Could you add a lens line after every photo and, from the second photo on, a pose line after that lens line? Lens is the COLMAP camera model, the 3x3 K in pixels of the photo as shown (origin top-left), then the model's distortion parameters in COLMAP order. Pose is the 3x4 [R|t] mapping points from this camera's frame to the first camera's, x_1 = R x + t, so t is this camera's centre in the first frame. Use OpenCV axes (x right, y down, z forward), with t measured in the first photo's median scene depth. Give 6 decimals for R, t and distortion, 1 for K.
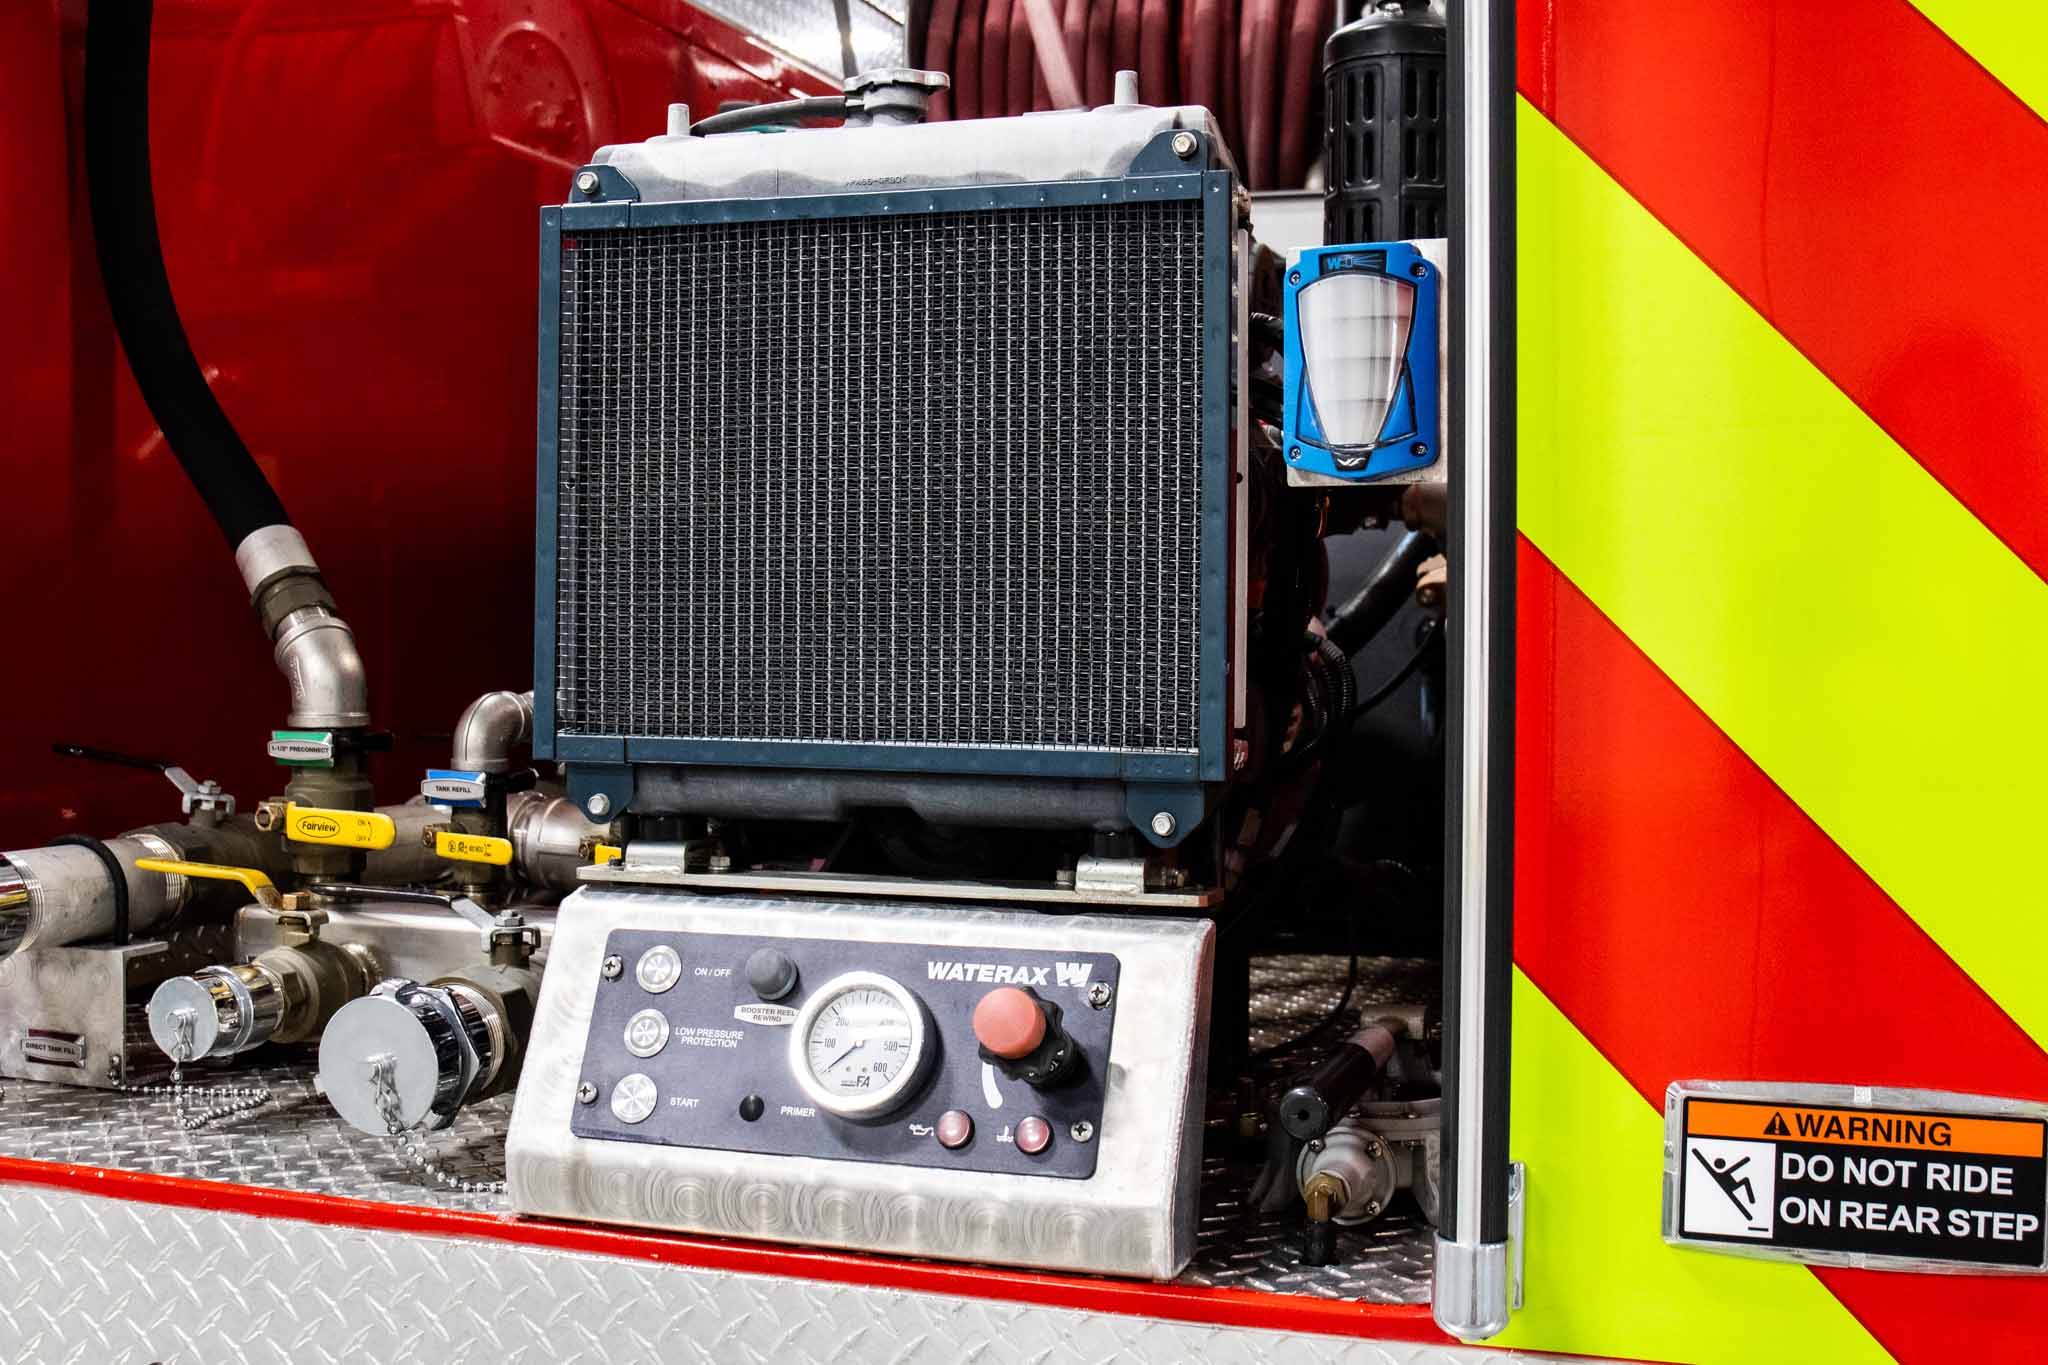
lens RADIAL K [[2427.2, 0, 1024.7], [0, 2427.2, 677.8], [0, 0, 1]] dist [-0.069590, 0.000000]
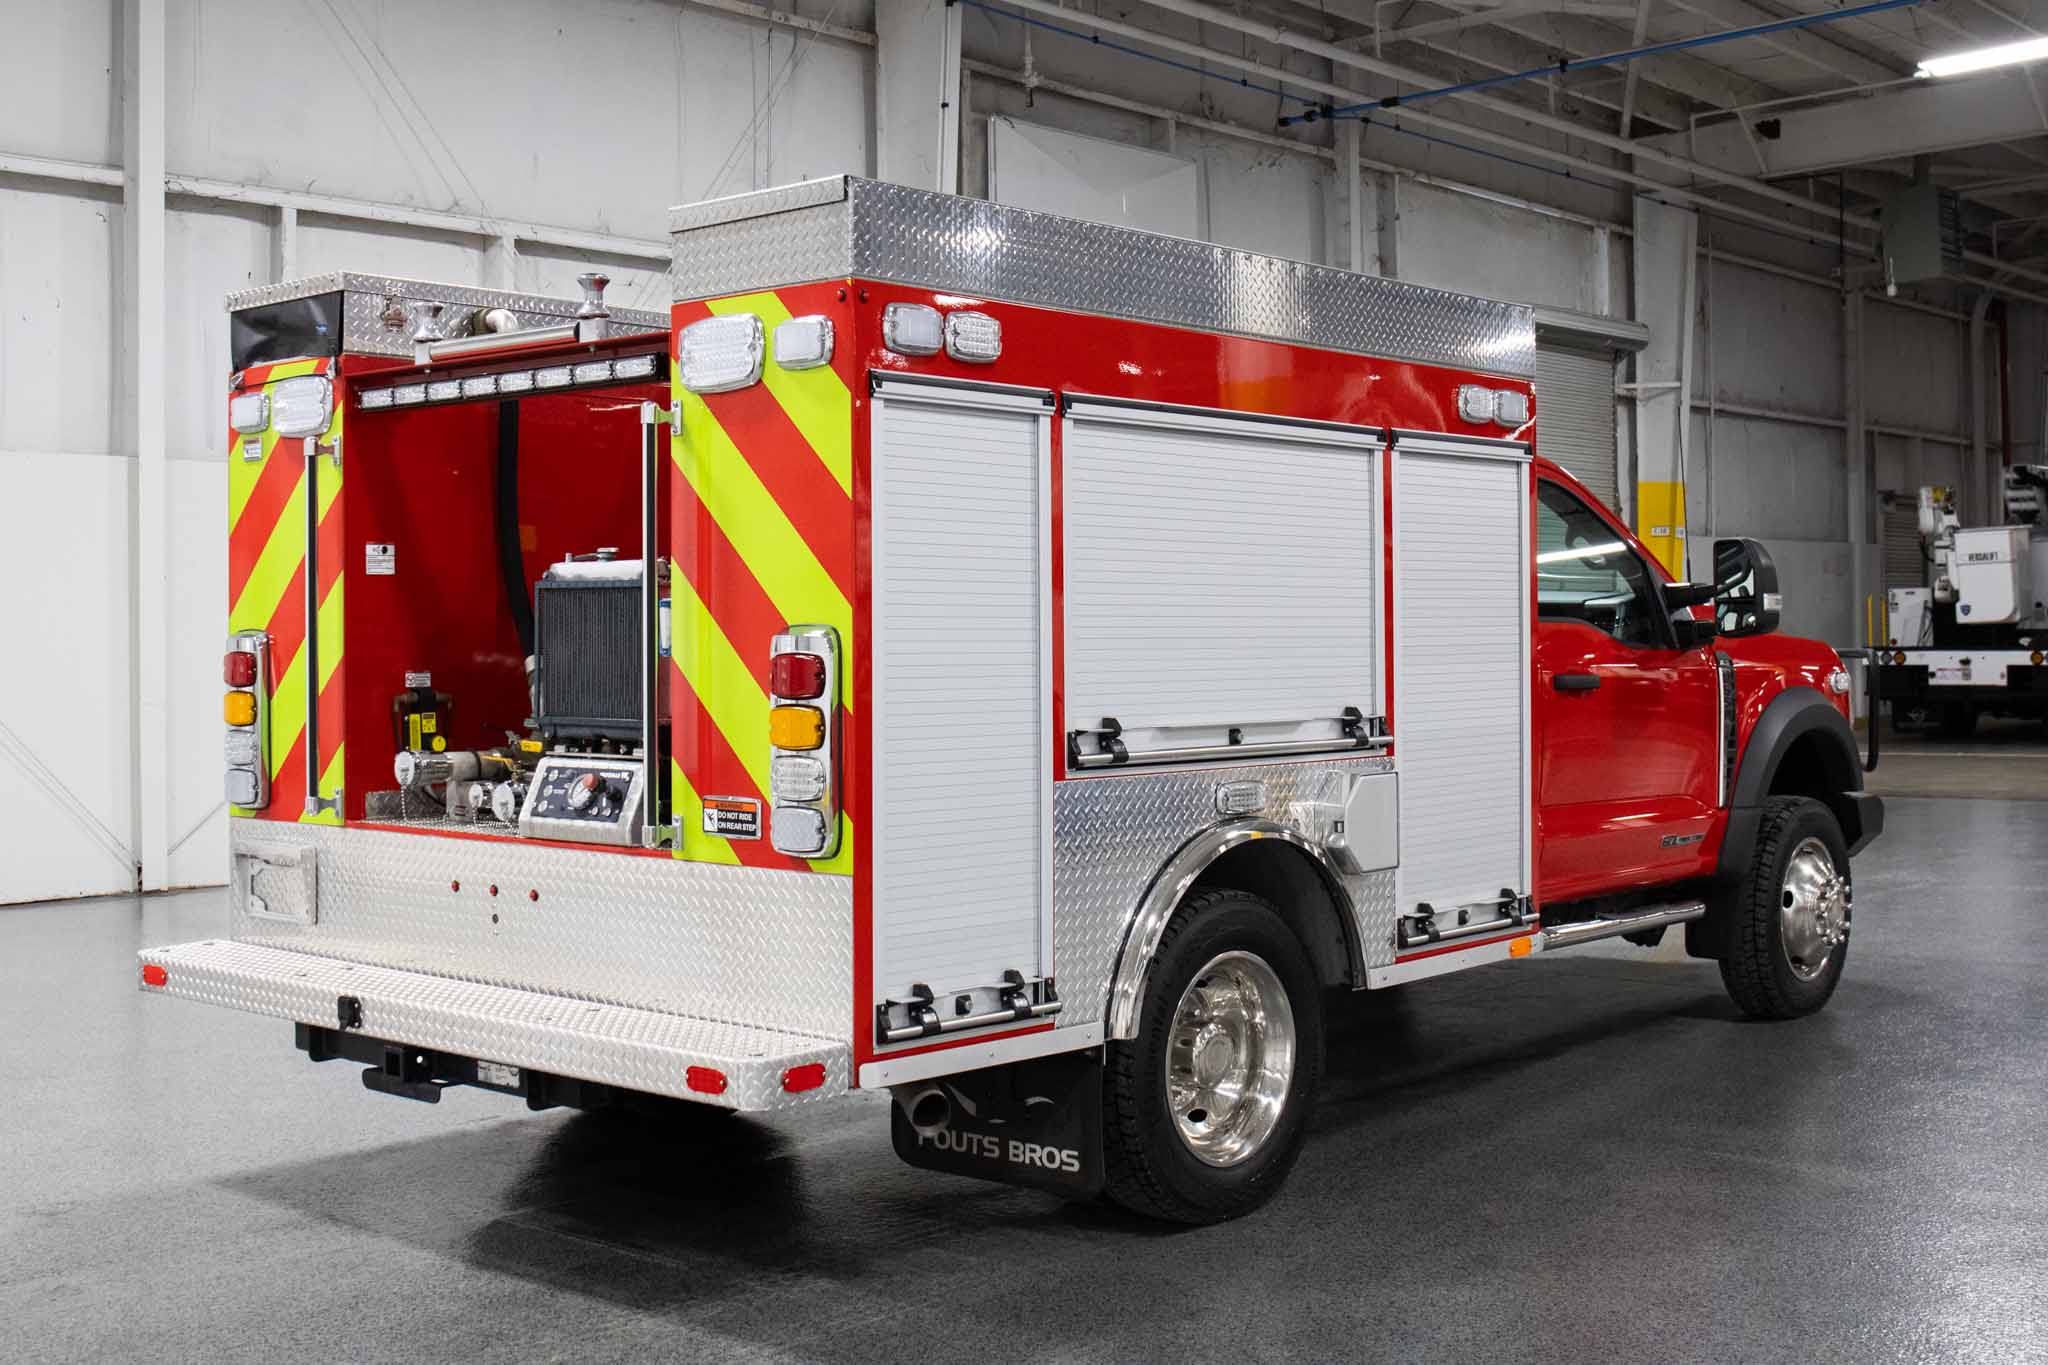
lens RADIAL K [[2427.2, 0, 1015.6], [0, 2427.2, 667.6], [0, 0, 1]] dist [-0.069590, 0.000000]
pose [[0.919124, -0.004872, -0.393938, 2.164784], [0.000364, 0.999934, -0.011519, -0.011972], [0.393968, 0.010444, 0.919065, -2.417782]]
